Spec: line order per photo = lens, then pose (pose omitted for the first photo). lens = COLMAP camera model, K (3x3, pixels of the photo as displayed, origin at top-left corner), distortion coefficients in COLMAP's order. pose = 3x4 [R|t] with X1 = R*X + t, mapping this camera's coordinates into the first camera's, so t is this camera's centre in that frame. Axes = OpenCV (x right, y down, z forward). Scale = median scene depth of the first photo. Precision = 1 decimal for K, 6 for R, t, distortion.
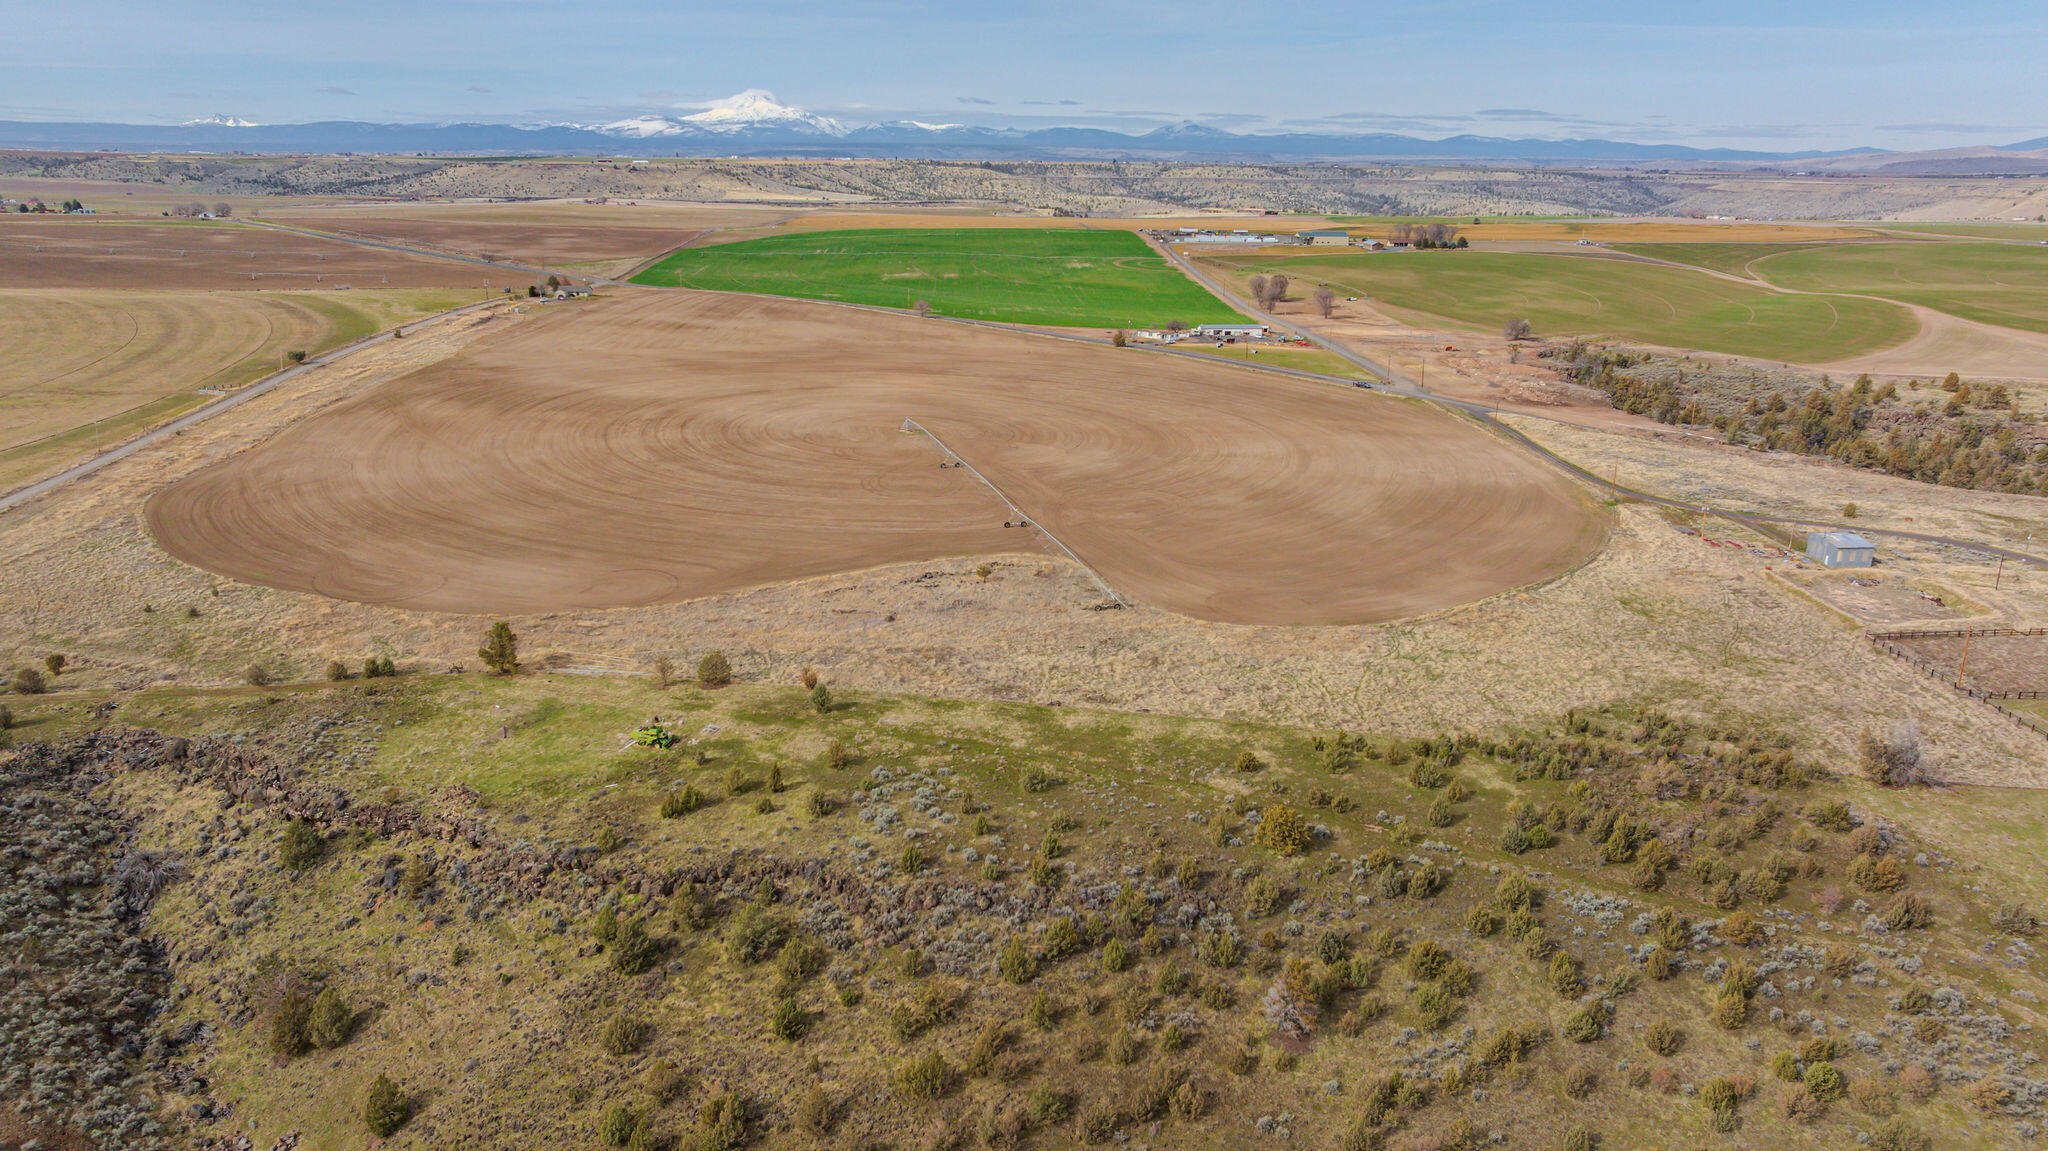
lens RADIAL K [[1458.0, 0, 1029.0], [0, 1458.0, 575.4], [0, 0, 1]] dist [-0.021744, 0.049670]
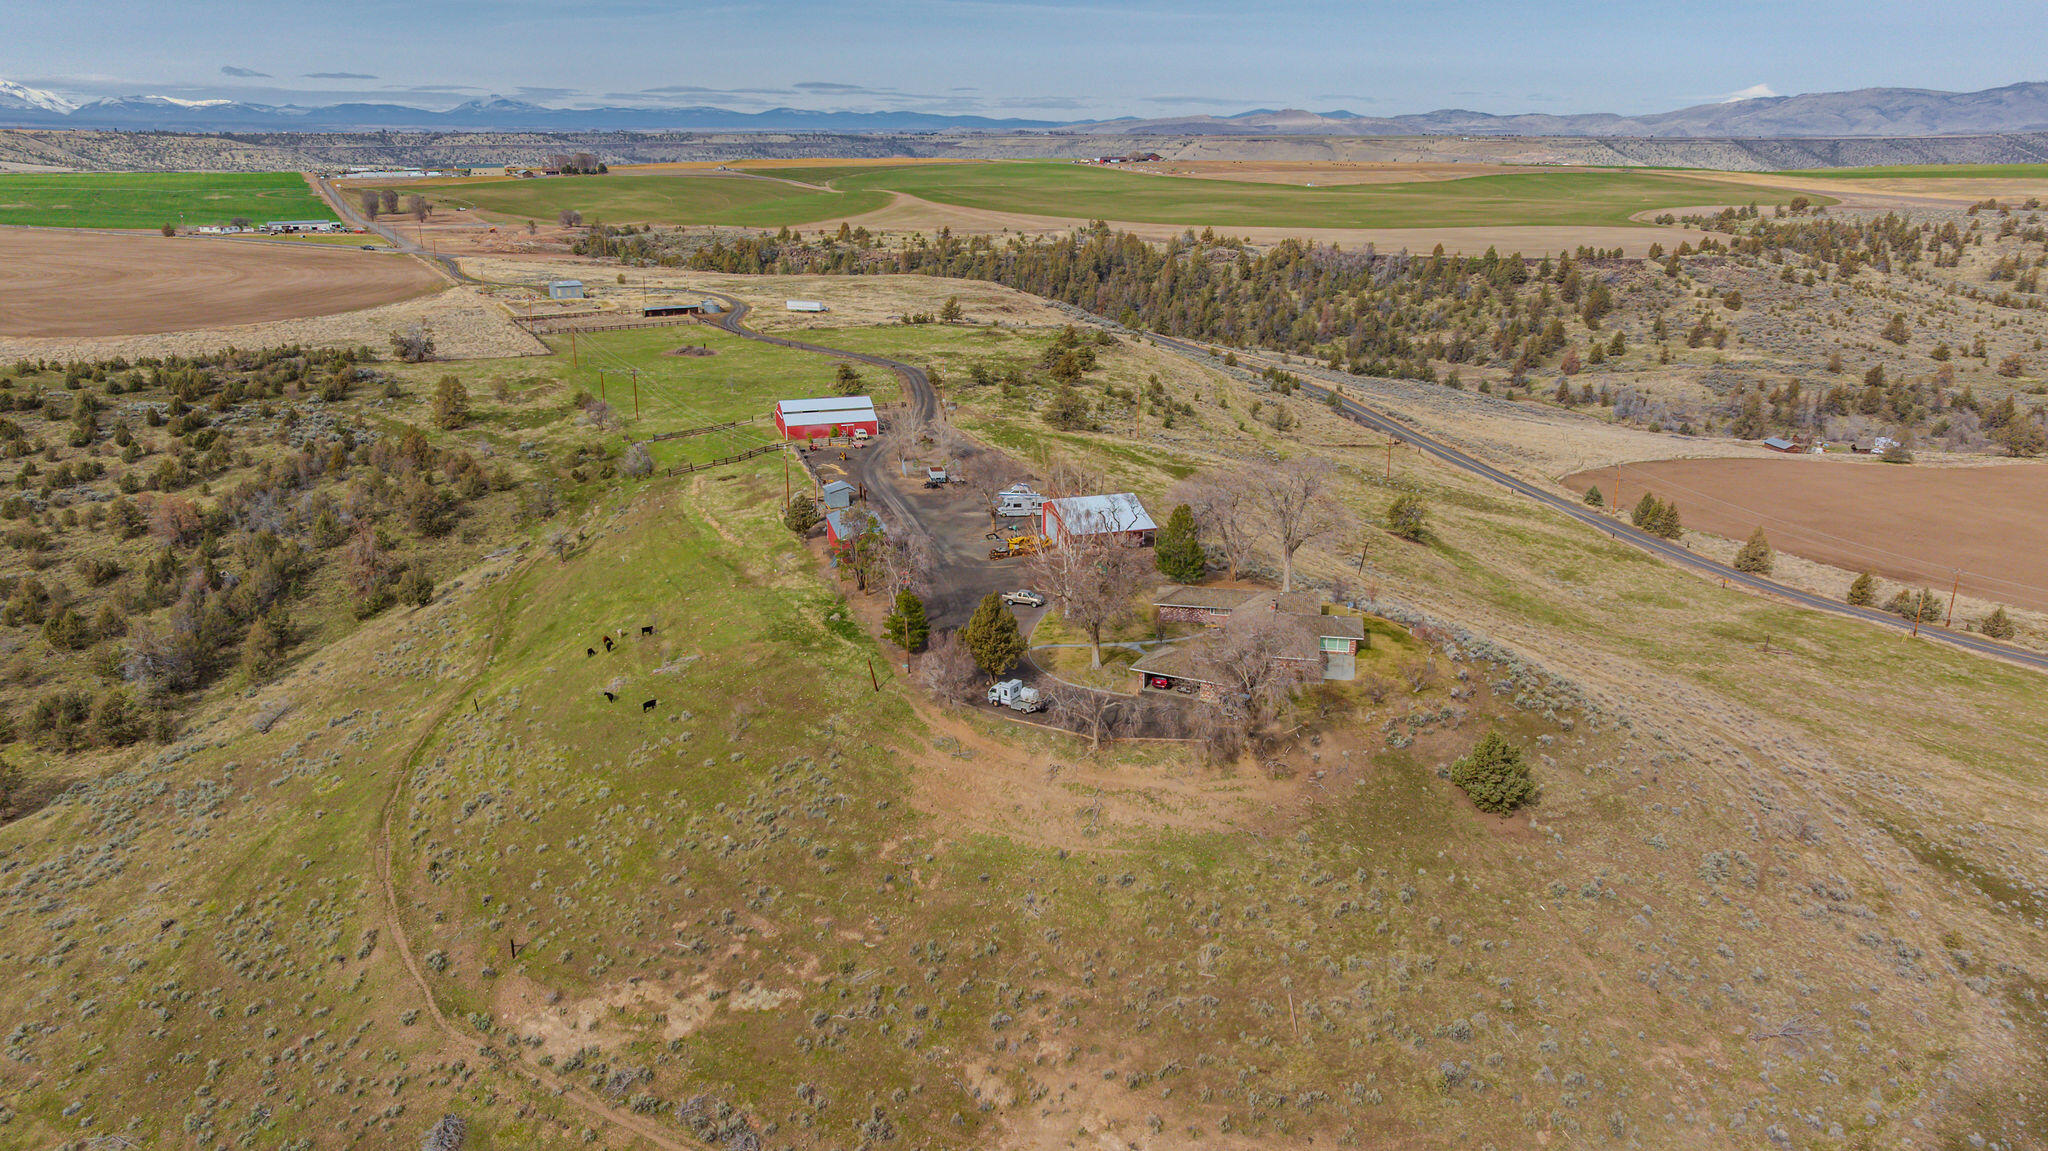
lens RADIAL K [[1458.0, 0, 1022.7], [0, 1458.0, 575.7], [0, 0, 1]] dist [-0.021744, 0.049670]
pose [[0.907564, -0.135348, 0.397502, 0.204232], [0.128909, 0.990723, 0.043016, 0.161580], [-0.399636, 0.012201, 0.916593, -0.342754]]
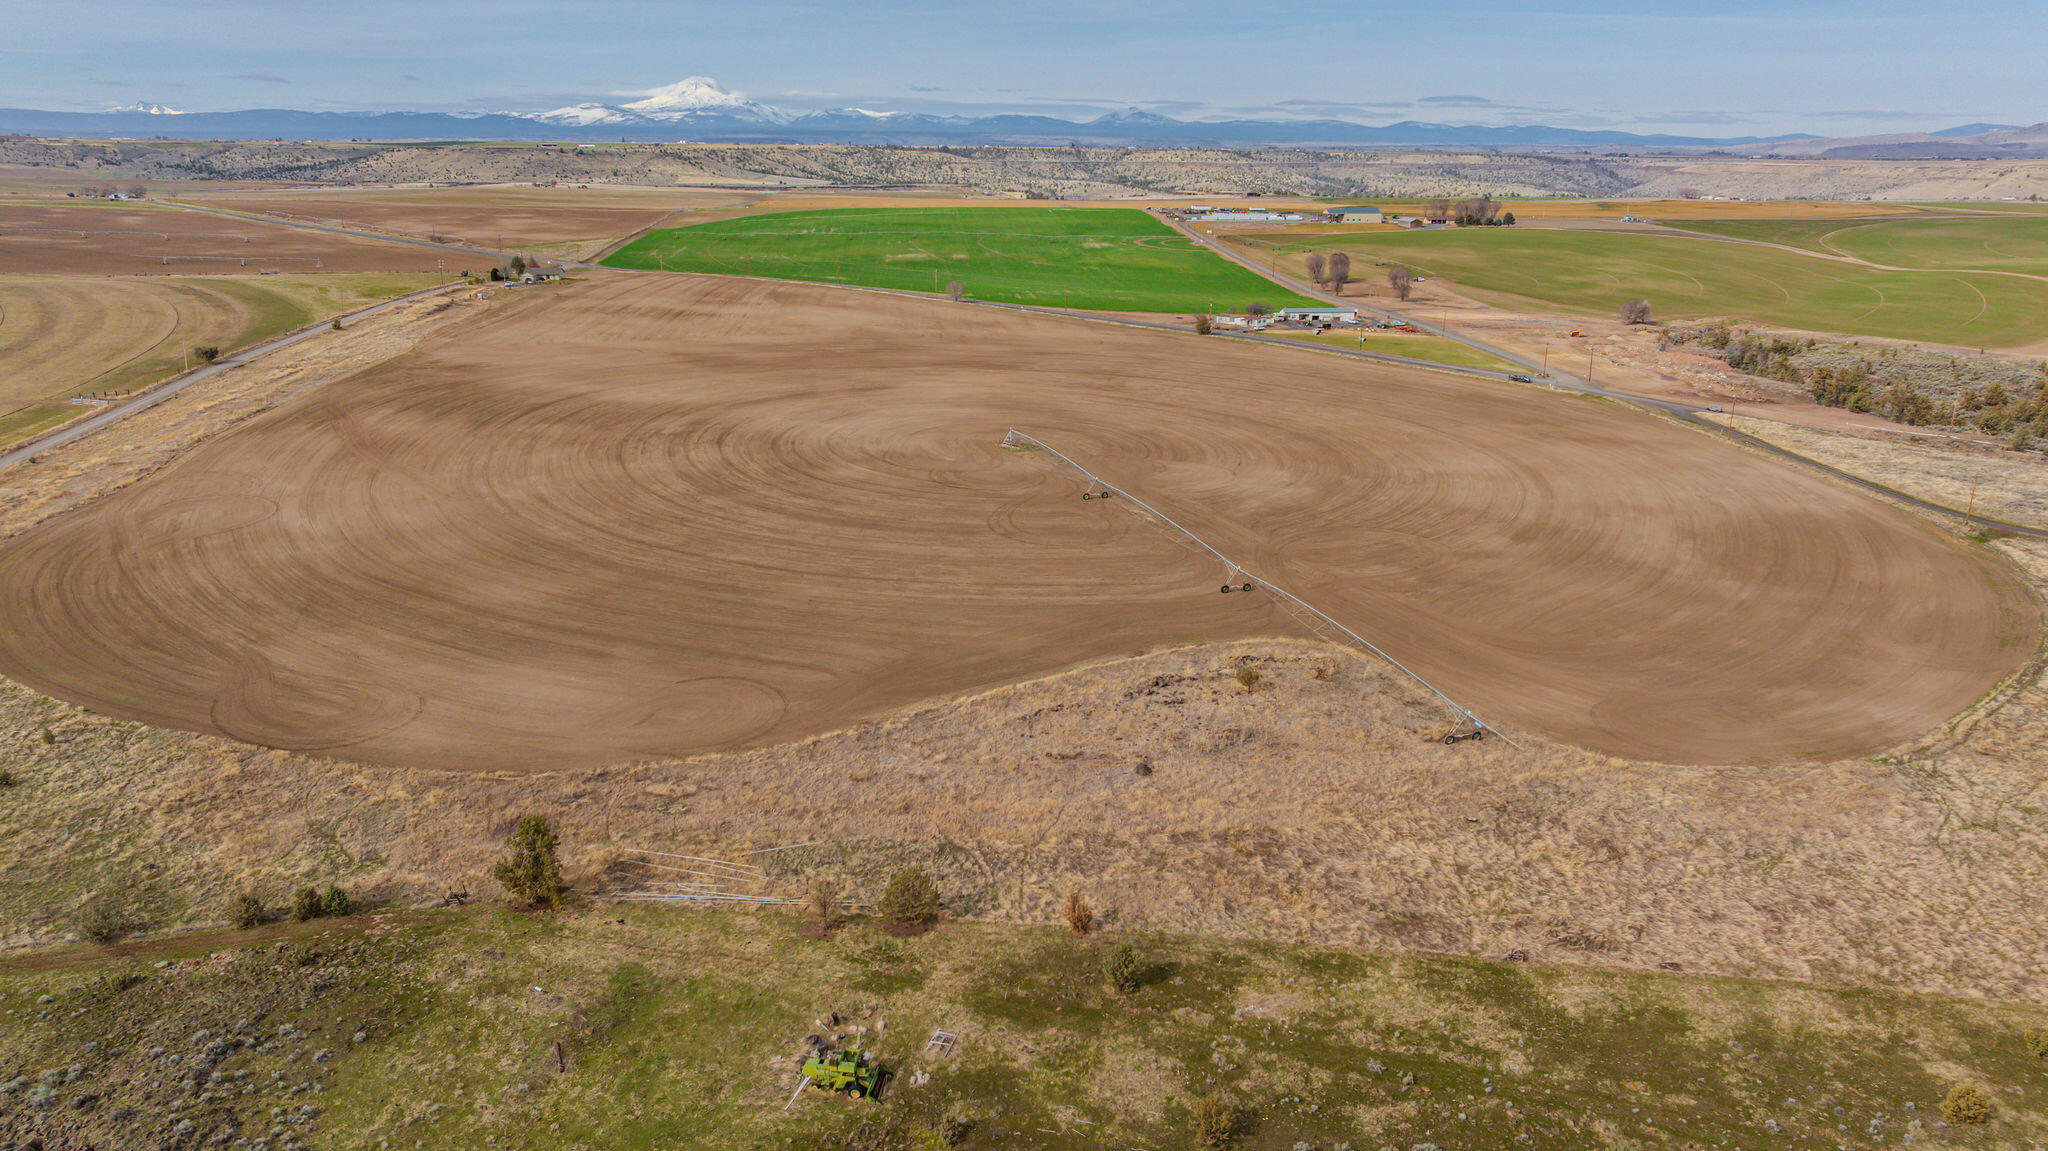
lens RADIAL K [[1458.0, 0, 1027.0], [0, 1458.0, 579.8], [0, 0, 1]] dist [-0.021744, 0.049670]
pose [[0.999384, -0.012159, 0.032920, -0.080025], [0.011814, 0.999873, 0.010650, -0.028717], [-0.033045, -0.010255, 0.999401, 0.180626]]
